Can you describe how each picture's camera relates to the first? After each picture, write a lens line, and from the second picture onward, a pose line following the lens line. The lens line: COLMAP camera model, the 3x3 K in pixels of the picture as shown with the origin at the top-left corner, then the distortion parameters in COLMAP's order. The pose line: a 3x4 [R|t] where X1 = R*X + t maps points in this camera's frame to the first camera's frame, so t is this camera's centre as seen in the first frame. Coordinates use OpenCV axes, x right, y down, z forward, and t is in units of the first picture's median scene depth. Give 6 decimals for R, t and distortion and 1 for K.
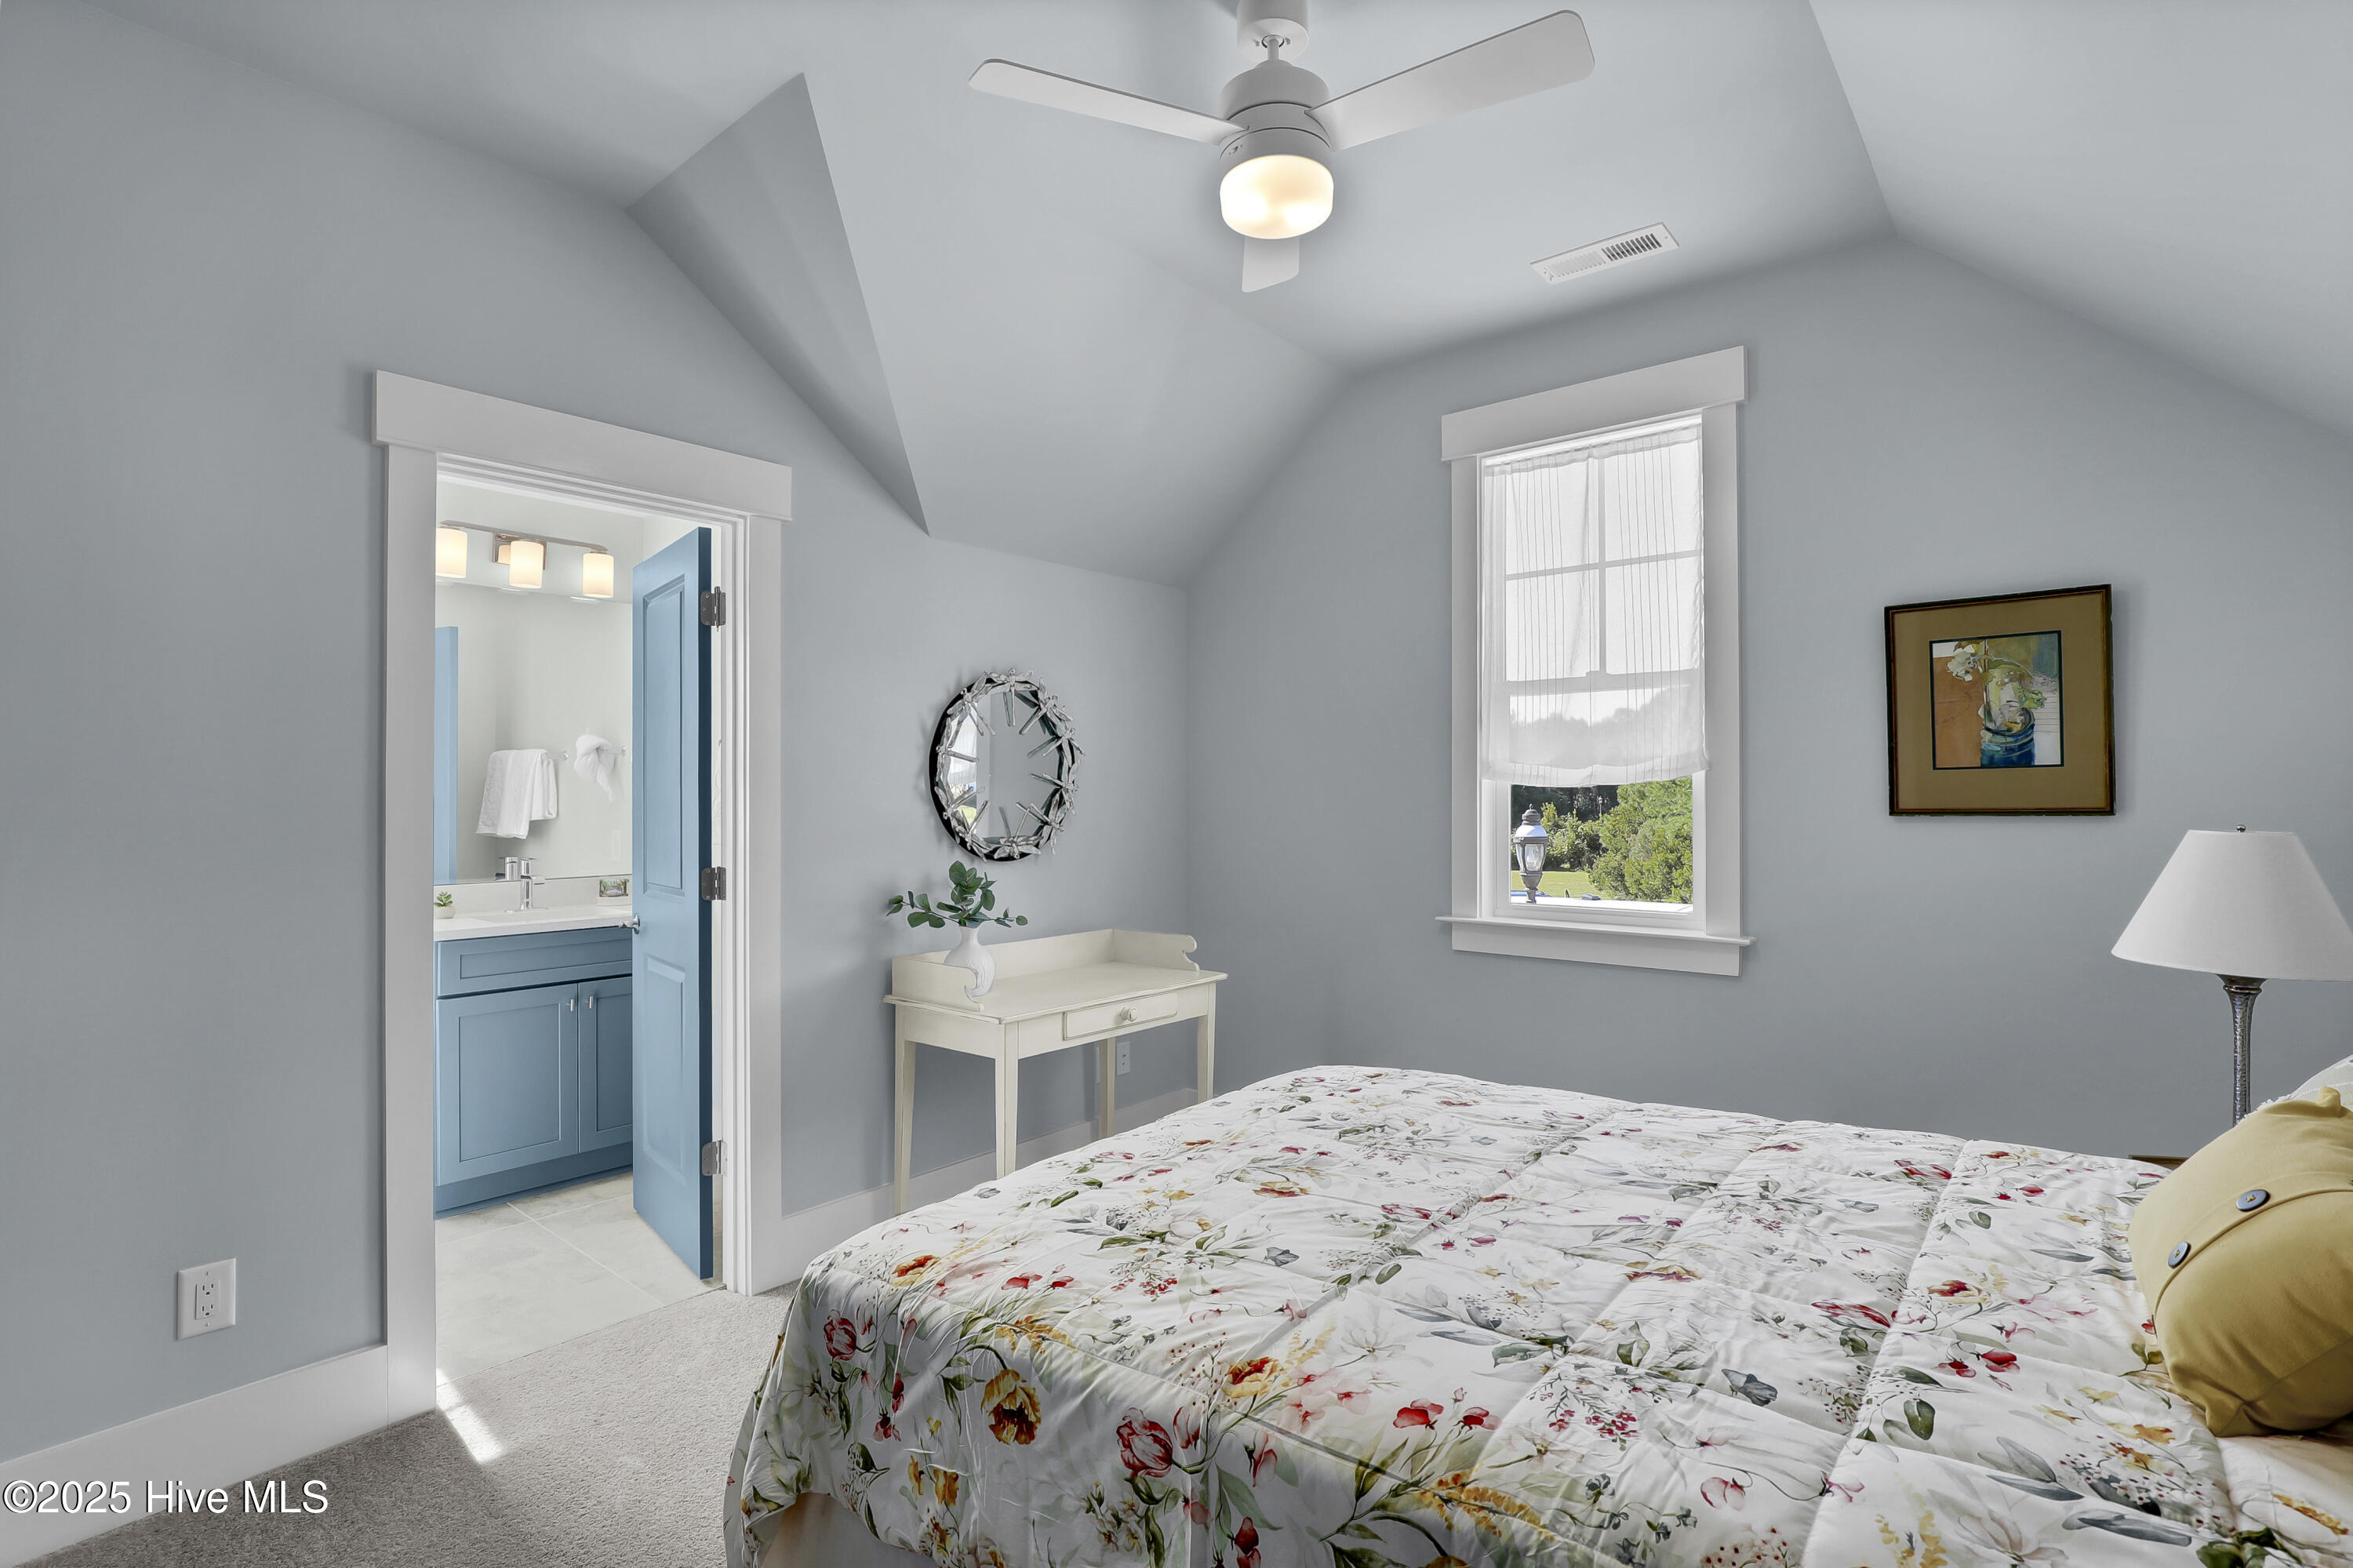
lens RADIAL K [[1121.9, 0, 1175.4], [0, 1121.9, 785.3], [0, 0, 1]] dist [-0.026038, 0.001673]
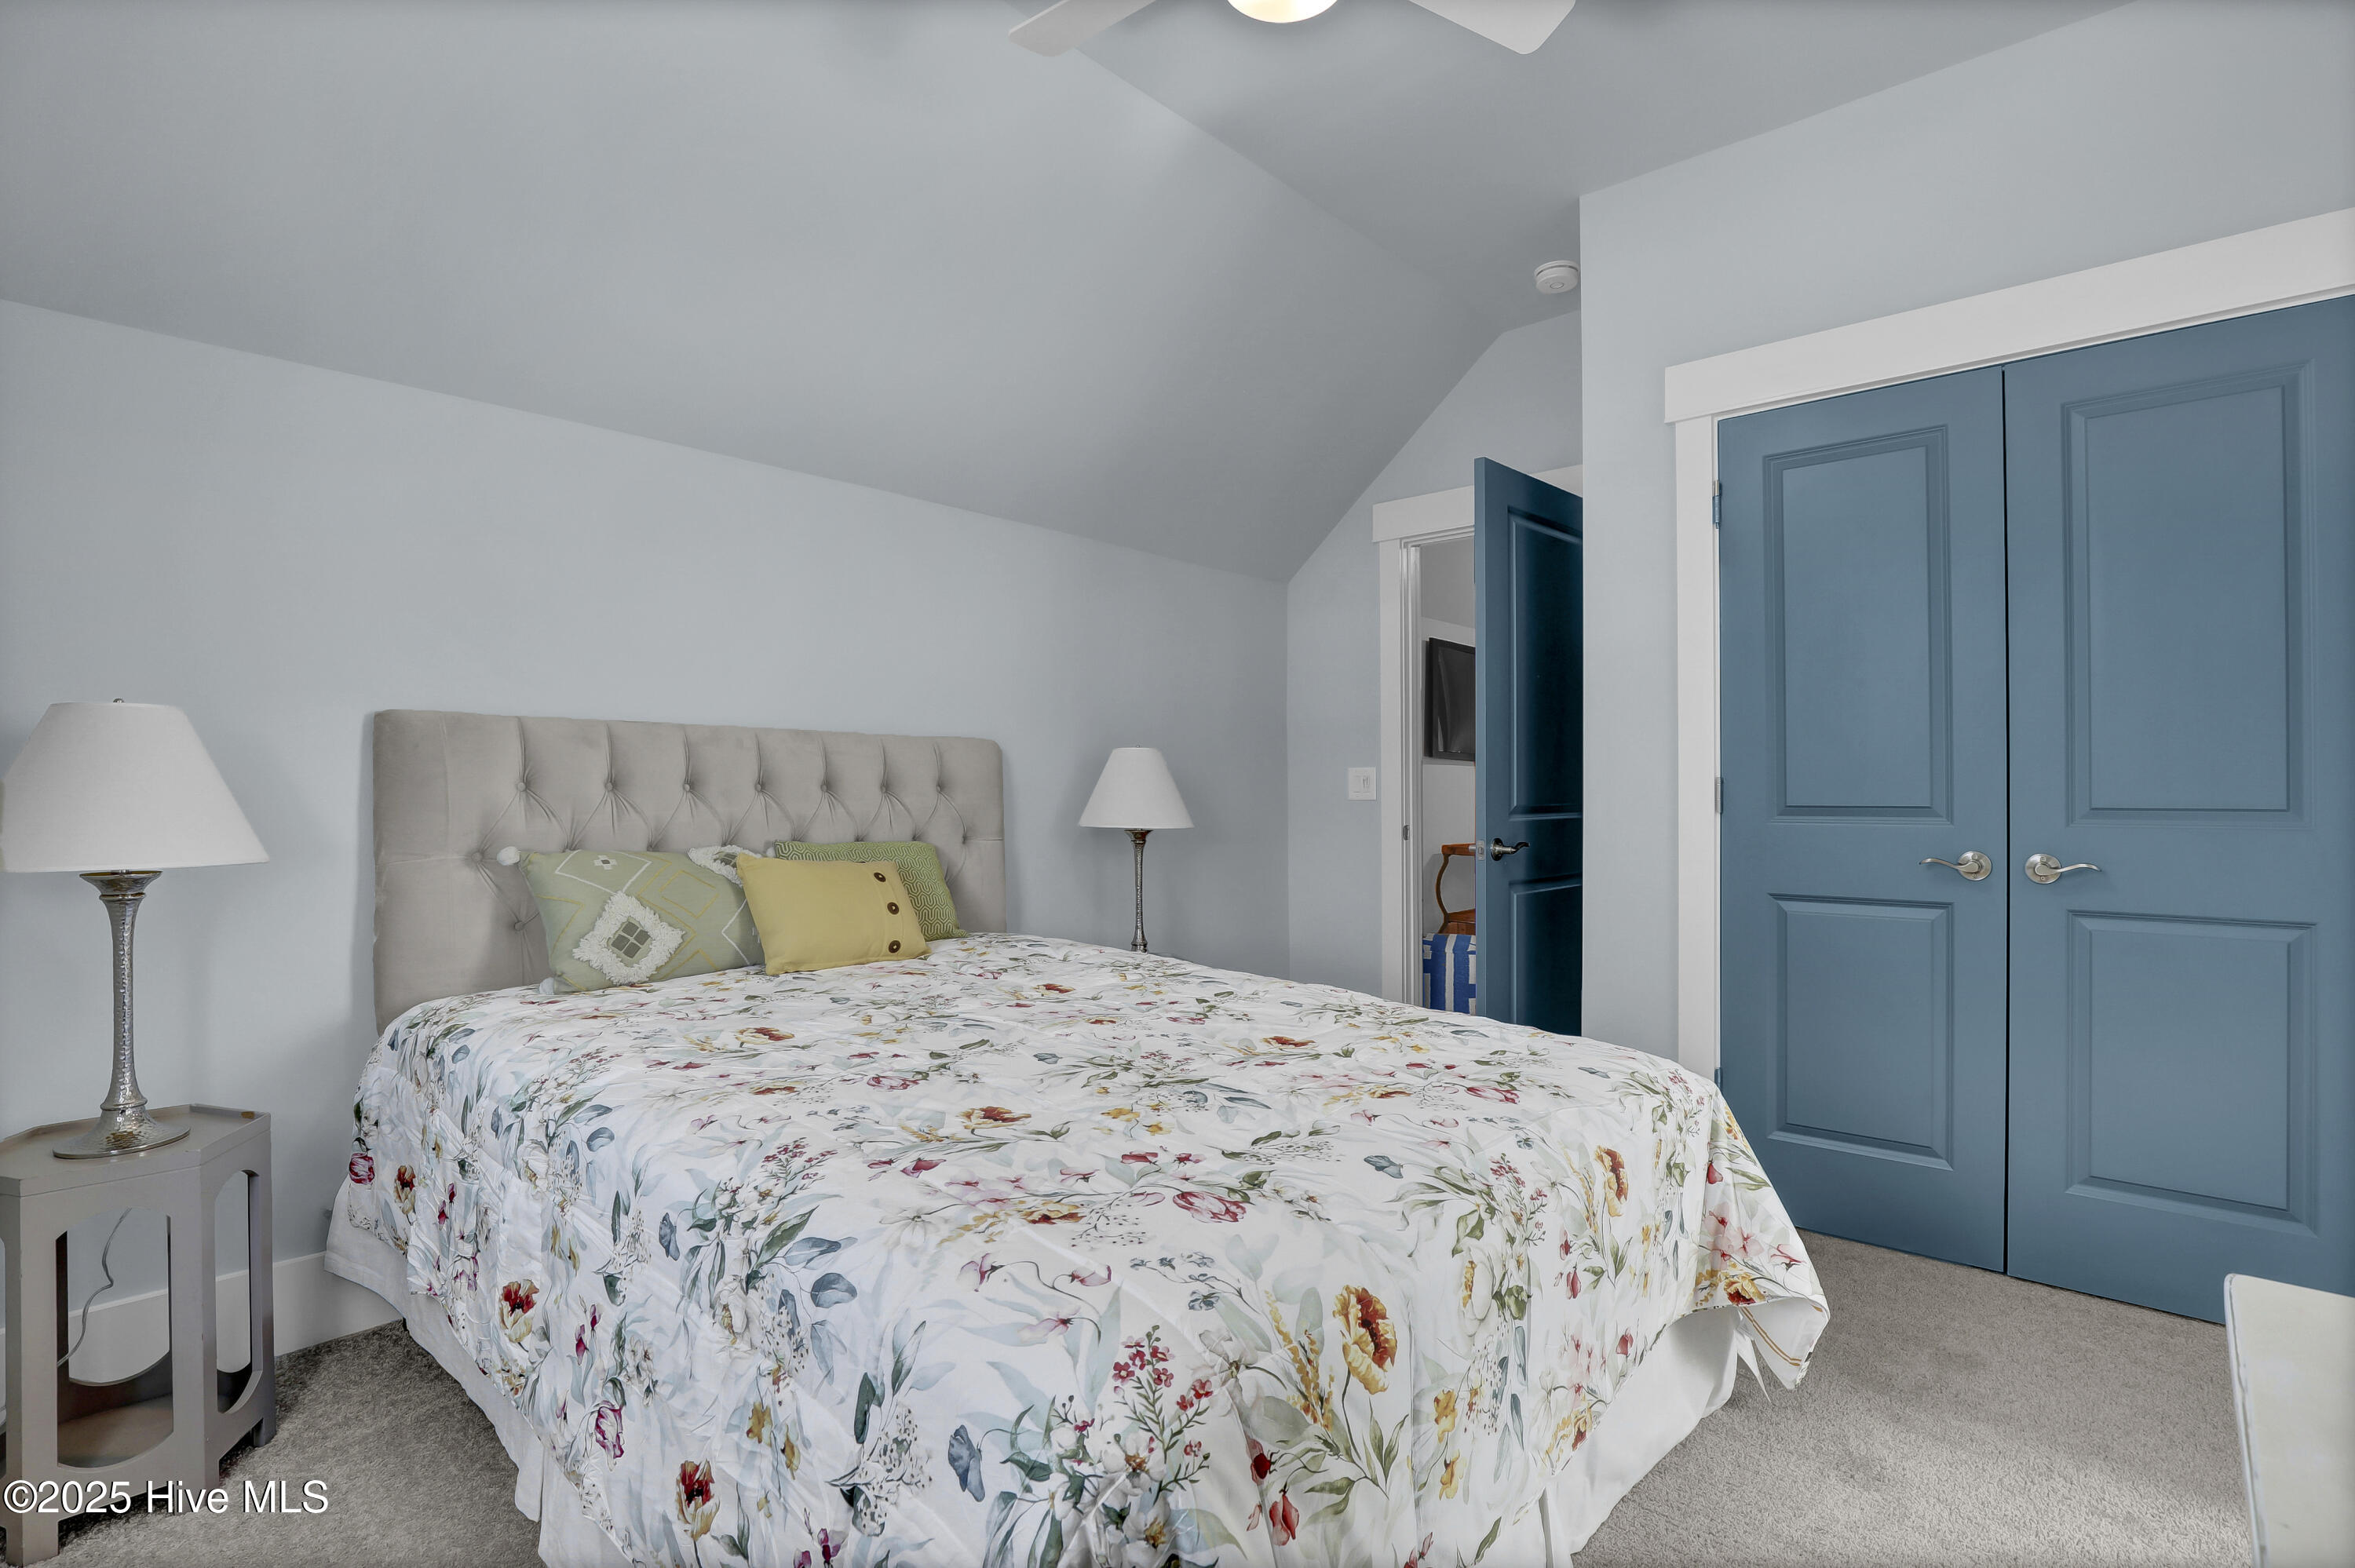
lens RADIAL K [[1122.7, 0, 1180.5], [0, 1122.7, 780.7], [0, 0, 1]] dist [-0.026038, 0.001673]
pose [[-0.998850, 0.026309, 0.040072, -0.079774], [0.026233, 0.999653, -0.002415, 0.126037], [-0.040122, -0.001361, -0.999194, 1.817331]]
